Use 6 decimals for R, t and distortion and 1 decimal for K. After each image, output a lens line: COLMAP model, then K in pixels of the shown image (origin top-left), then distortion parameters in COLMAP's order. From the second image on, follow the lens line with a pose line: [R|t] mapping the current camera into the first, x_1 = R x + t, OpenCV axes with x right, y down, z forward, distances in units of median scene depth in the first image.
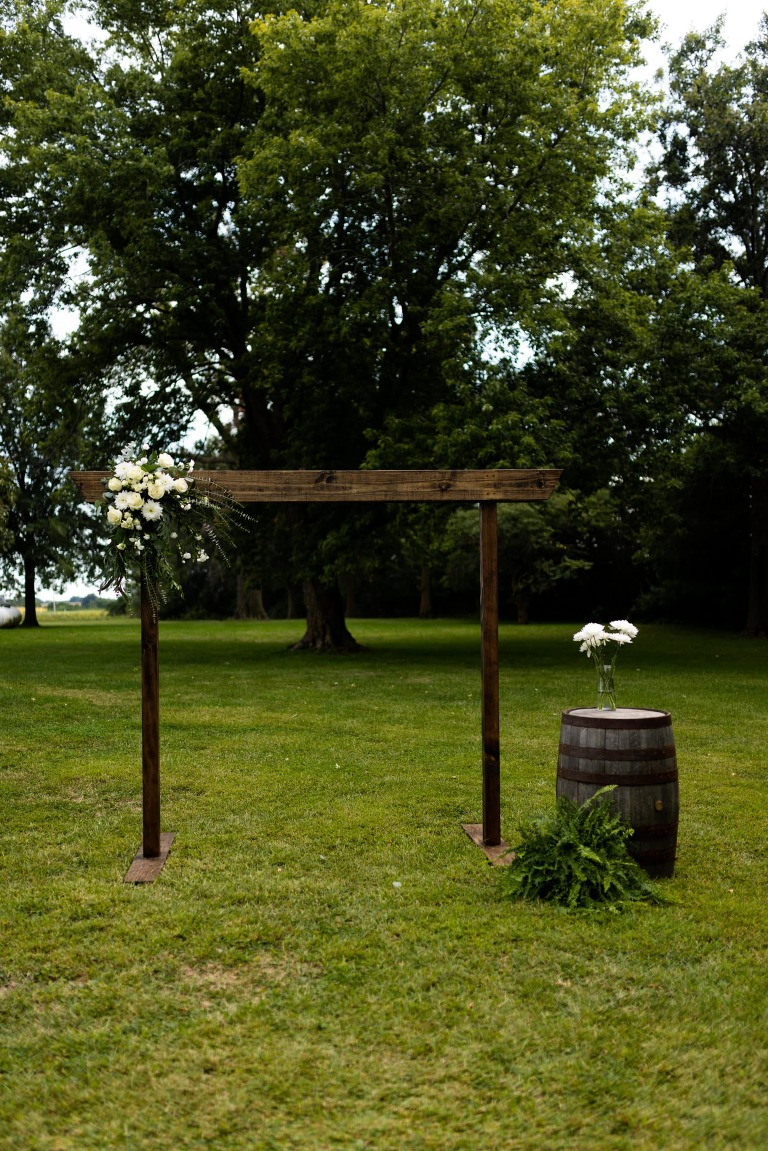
lens RADIAL K [[1122.3, 0, 384.0], [0, 1122.3, 575.5], [0, 0, 1]] dist [-0.031438, 0.031162]
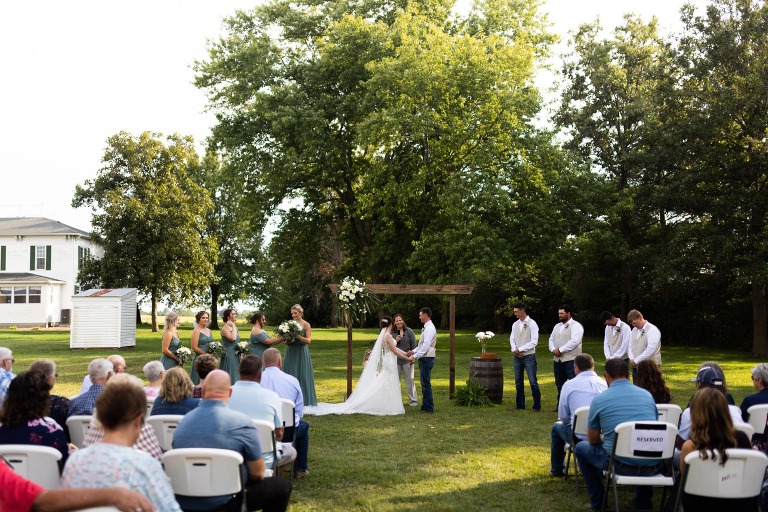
lens RADIAL K [[748.9, 0, 367.1], [0, 748.9, 256.8], [0, 0, 1]] dist [-0.031438, 0.031162]
pose [[0.997234, 0.008718, -0.073813, 0.001570], [-0.012864, 0.998354, -0.055888, -0.020281], [0.073204, 0.056683, 0.995705, -0.483380]]
